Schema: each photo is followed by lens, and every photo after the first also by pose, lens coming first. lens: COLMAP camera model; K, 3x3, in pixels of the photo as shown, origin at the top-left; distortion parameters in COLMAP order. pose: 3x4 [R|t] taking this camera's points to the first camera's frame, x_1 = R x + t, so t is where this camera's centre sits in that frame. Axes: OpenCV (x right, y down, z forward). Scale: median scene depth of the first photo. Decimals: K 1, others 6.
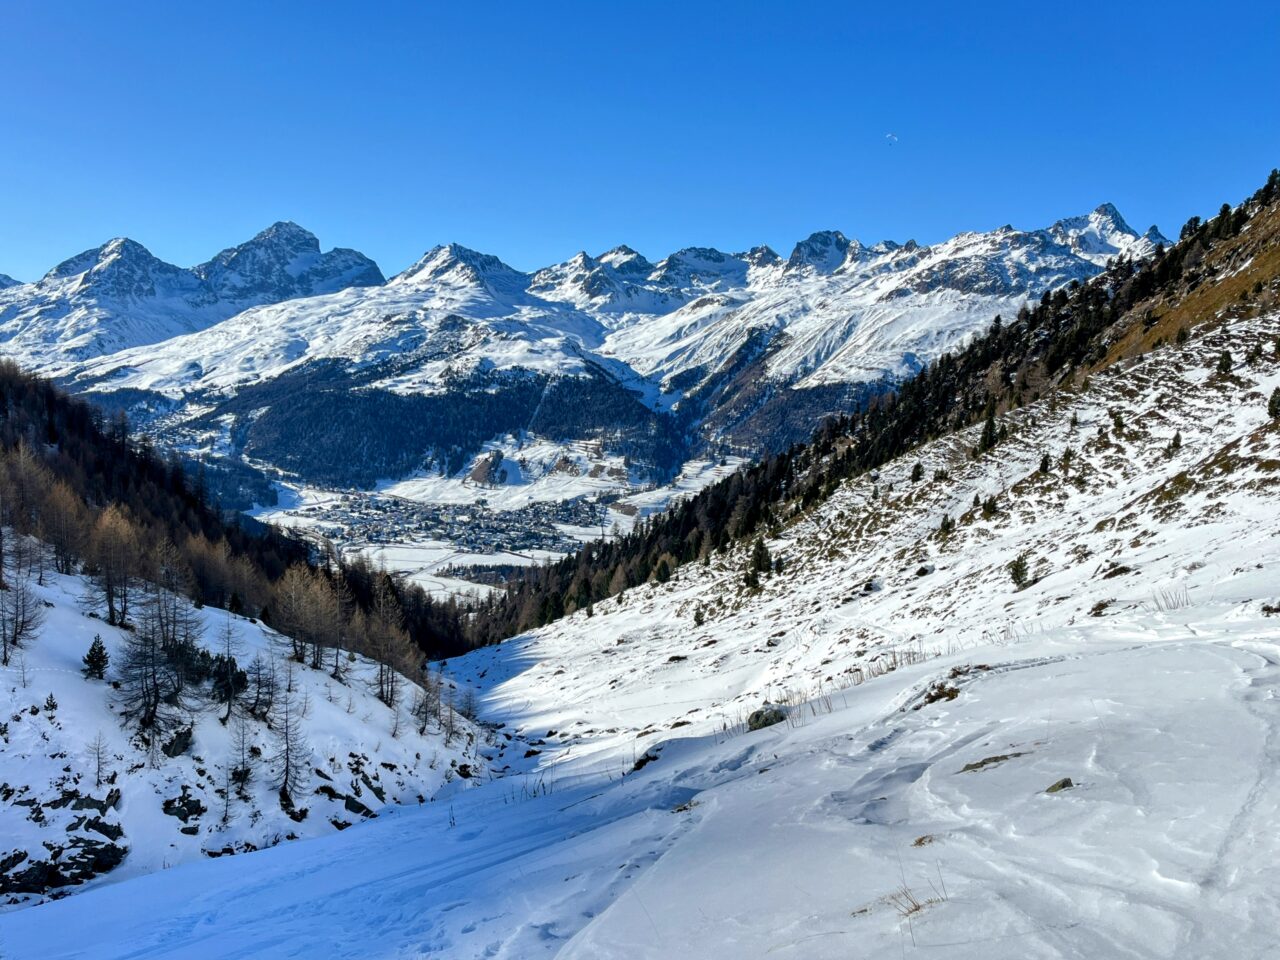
lens RADIAL K [[1260.7, 0, 644.5], [0, 1260.7, 481.1], [0, 0, 1]] dist [0.136214, -0.346728]
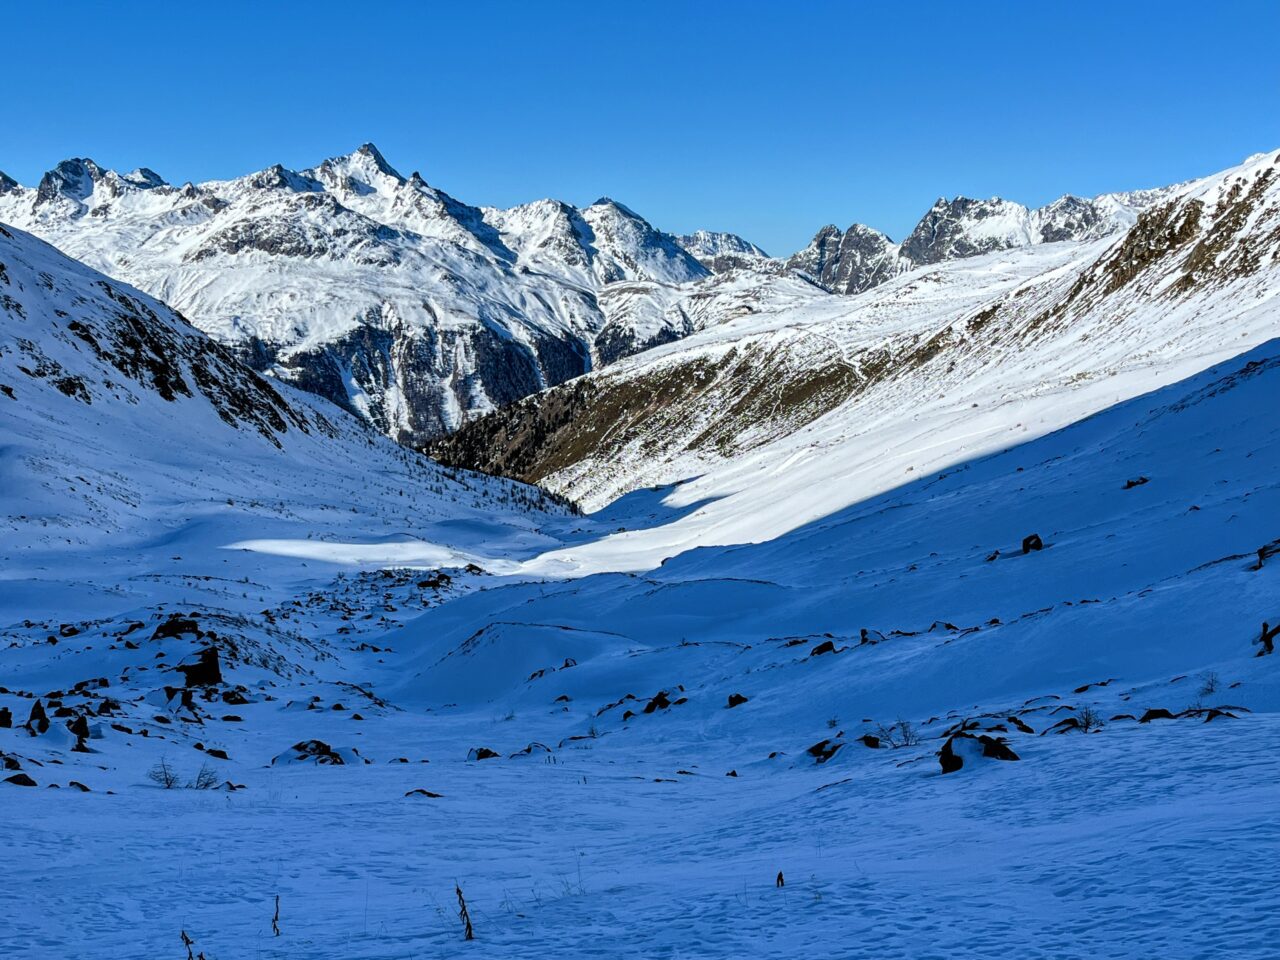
lens RADIAL K [[1534.4, 0, 640.0], [0, 1534.4, 480.0], [0, 0, 1]] dist [0.138137, -0.382062]
pose [[0.855223, -0.102286, 0.508066, -0.162796], [0.075446, 0.994459, 0.073211, -0.029164], [-0.512739, -0.024280, 0.858201, -0.280777]]
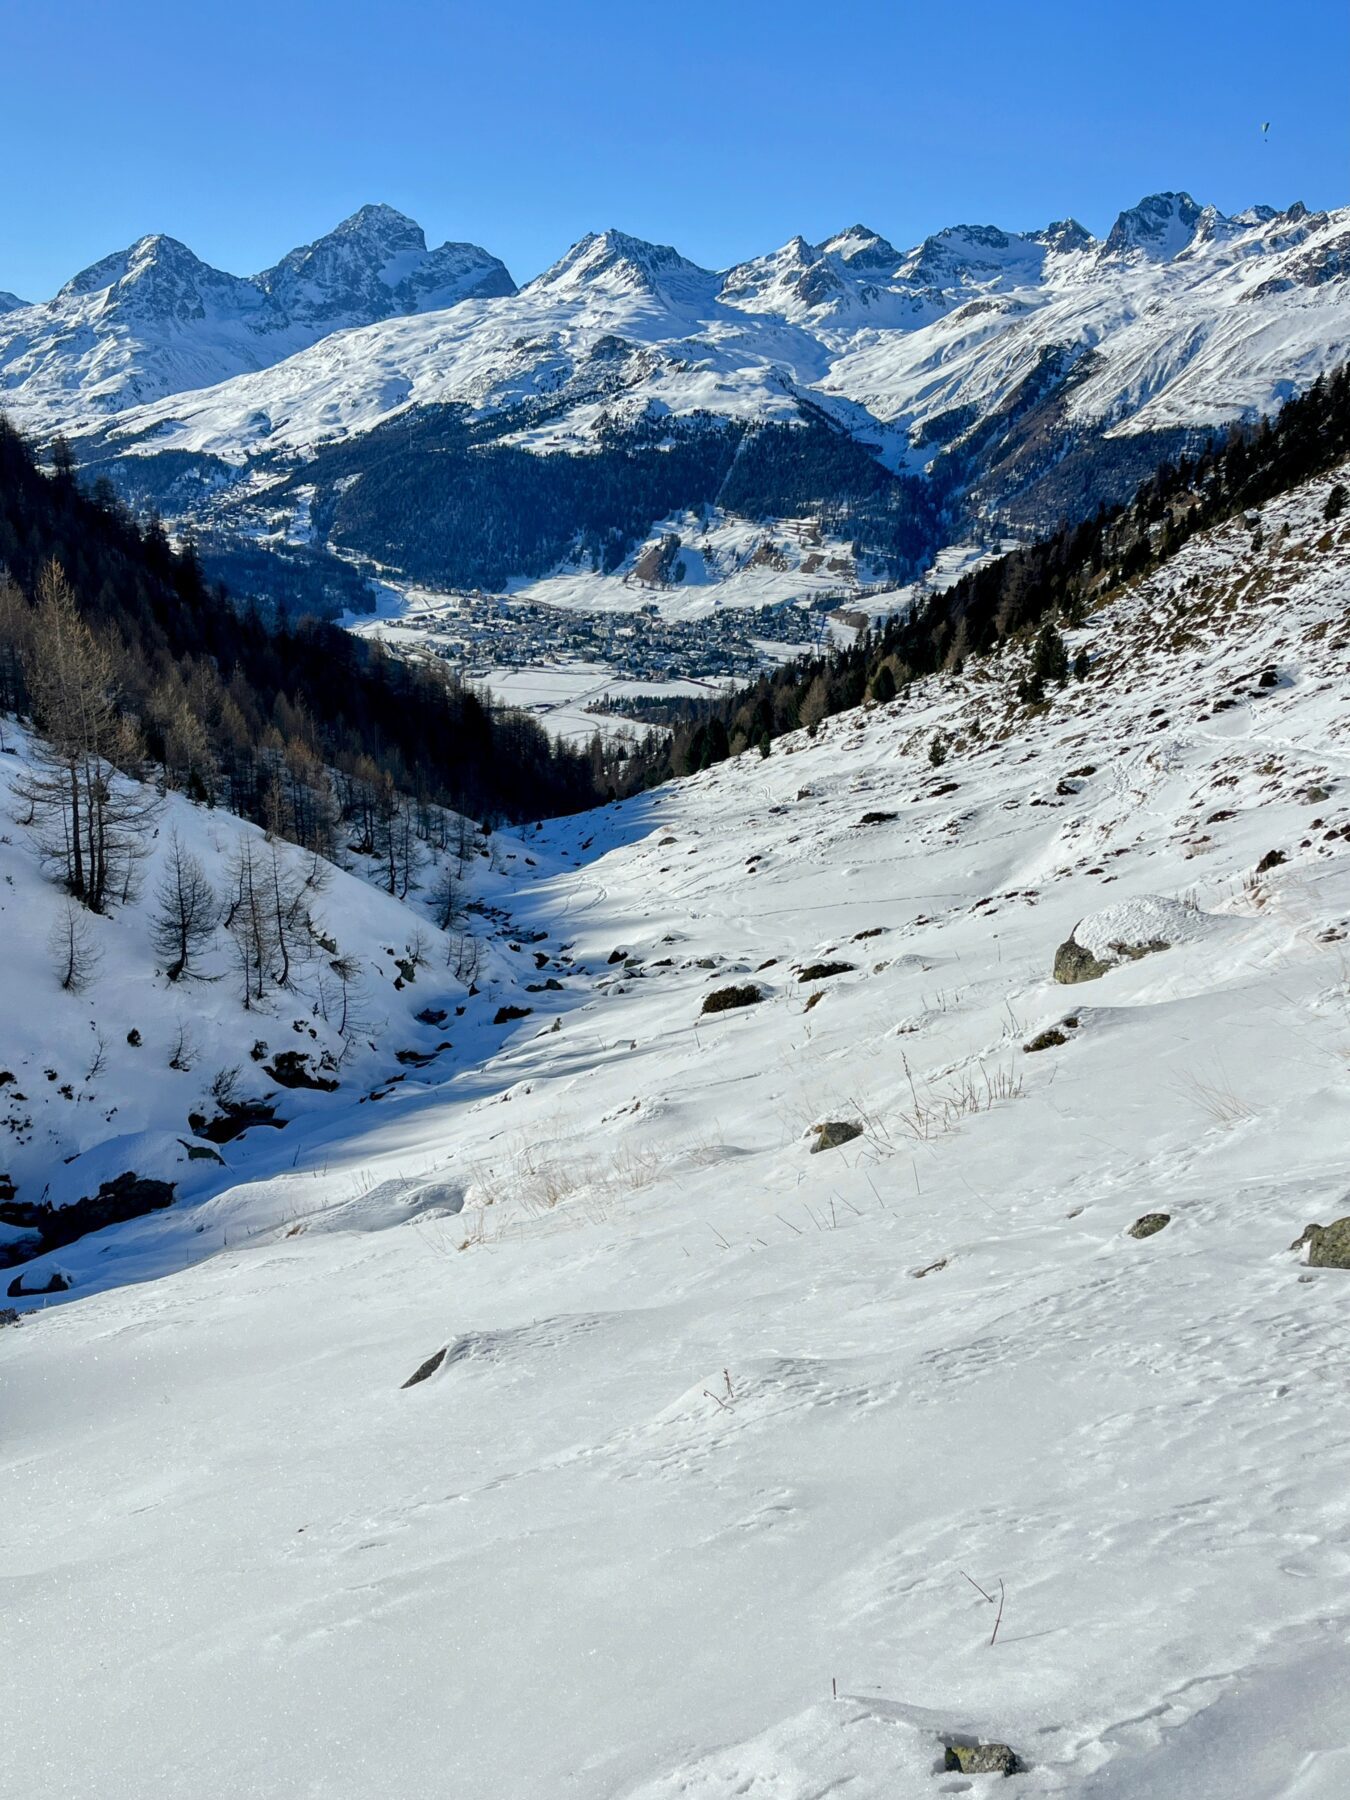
lens RADIAL K [[1731.0, 0, 675.5], [0, 1731.0, 907.5], [0, 0, 1]] dist [0.094106, -0.200745]
pose [[0.993207, 0.018932, -0.114811, 0.000833], [0.002562, 0.982878, 0.184238, 0.001493], [0.116333, -0.183281, 0.976153, 0.009488]]
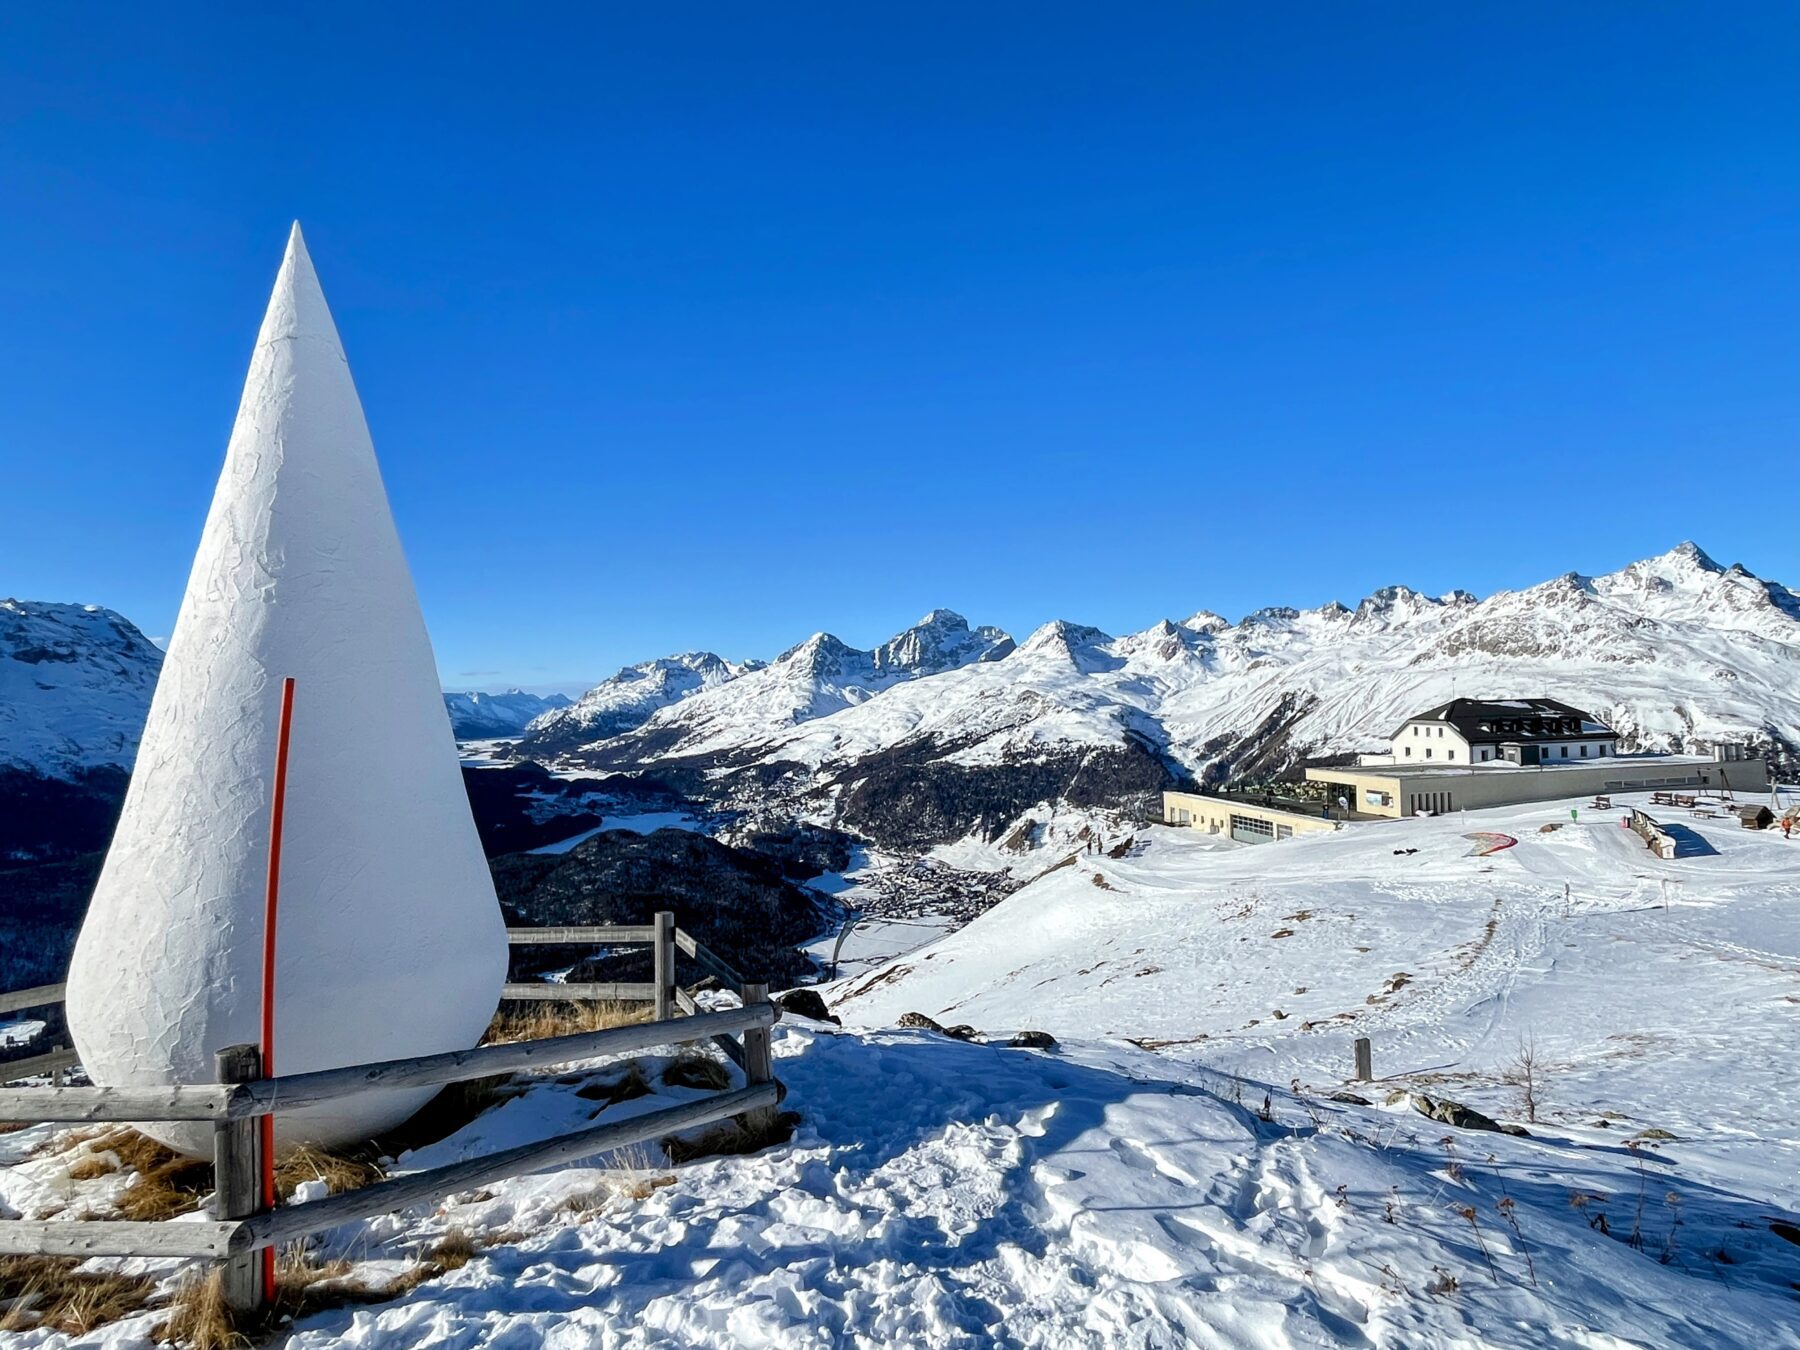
lens RADIAL K [[1030.2, 0, 911.8], [0, 1030.2, 668.0], [0, 0, 1]] dist [0.006443, -0.001673]
pose [[0.936803, -0.054359, -0.345608, 0.096924], [0.013144, 0.992626, -0.120499, -0.042353], [0.349609, 0.108341, 0.930610, 0.065568]]
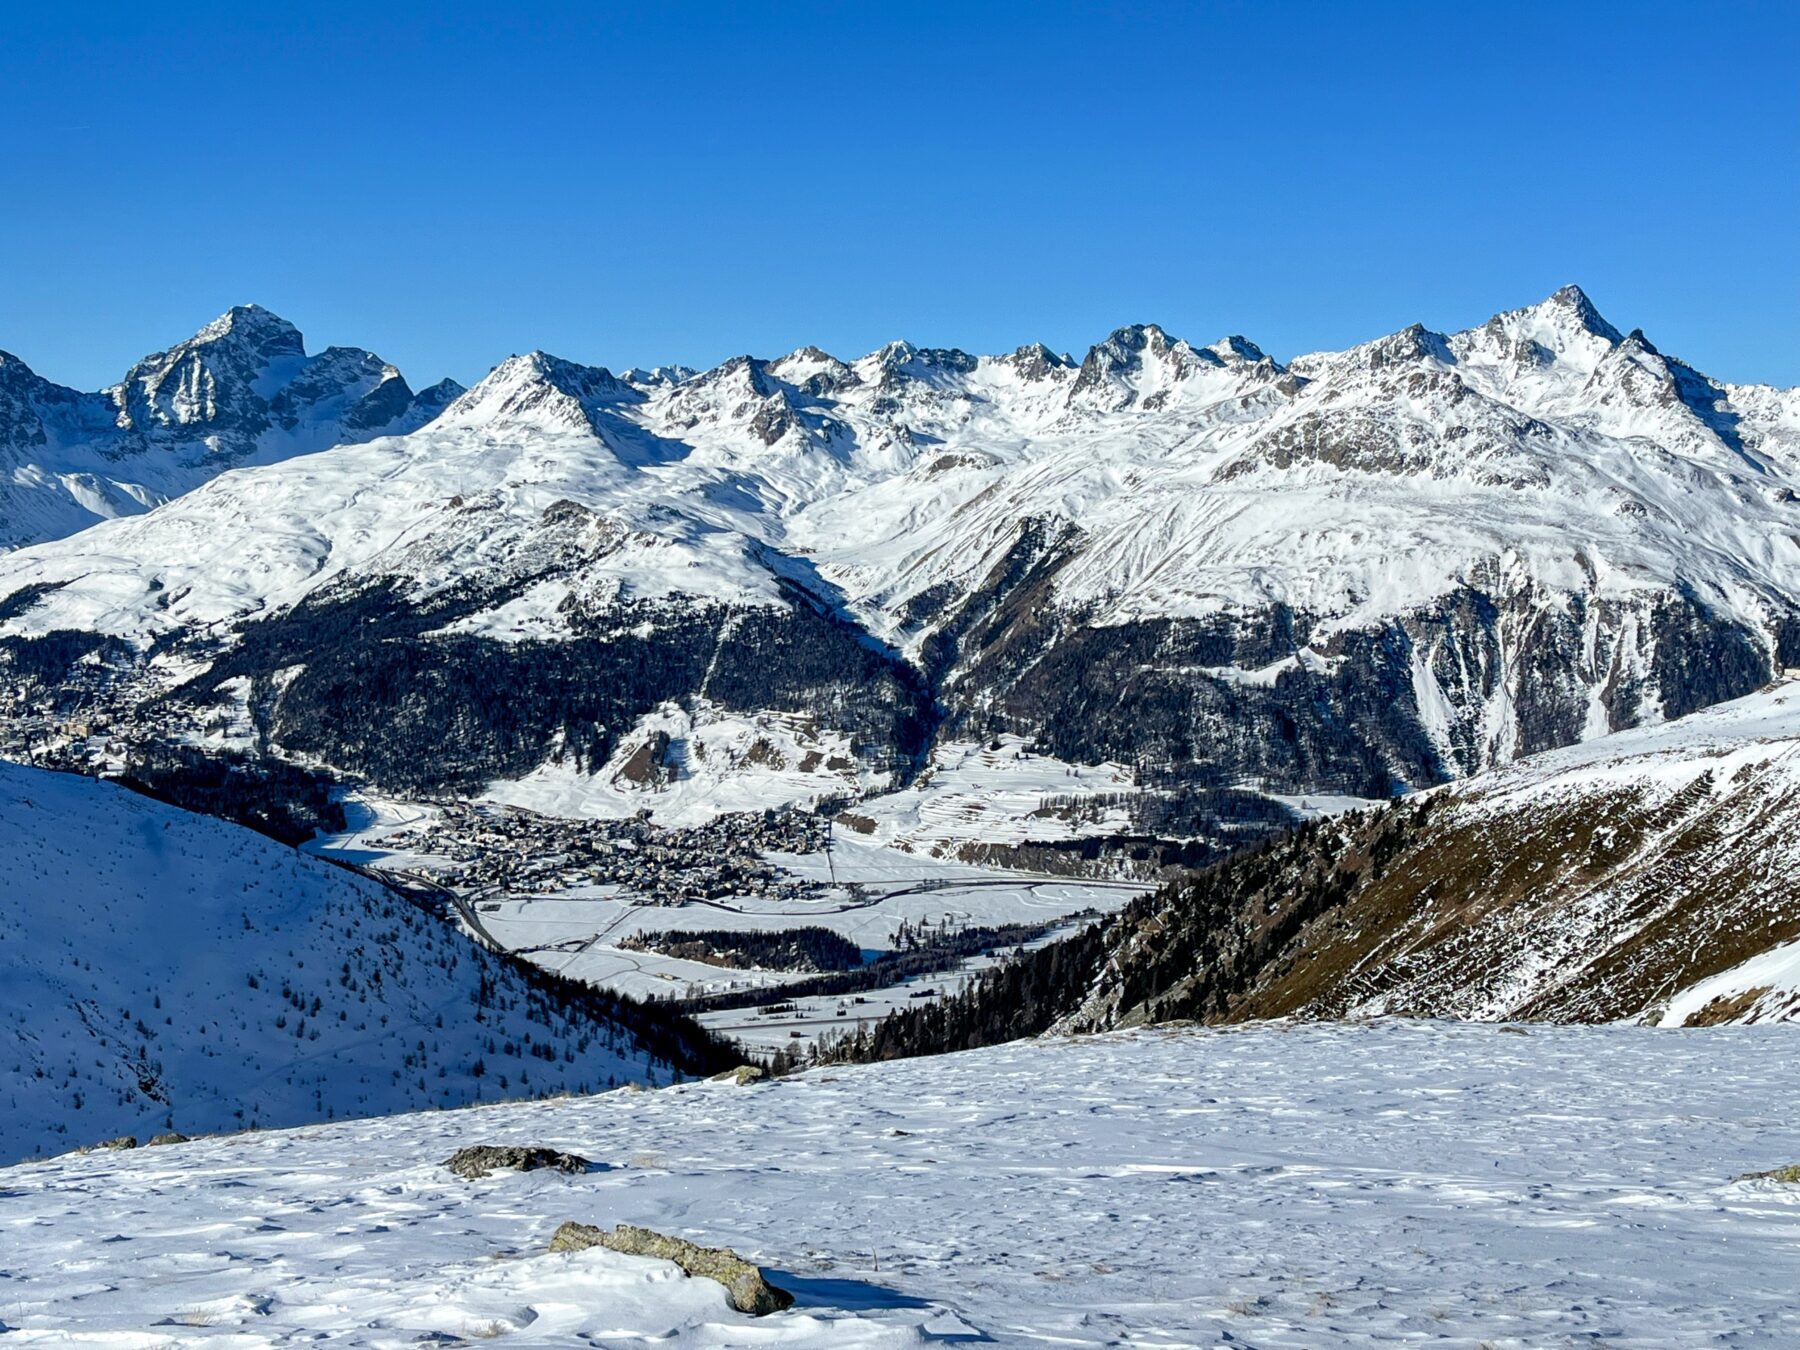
lens RADIAL K [[2229.4, 0, 908.9], [0, 2229.4, 677.3], [0, 0, 1]] dist [0.163670, -0.534313]
pose [[0.999006, -0.027344, 0.035209, -0.021255], [0.027278, 0.999625, 0.002344, -0.045047], [-0.035260, -0.001381, 0.999377, -0.173381]]
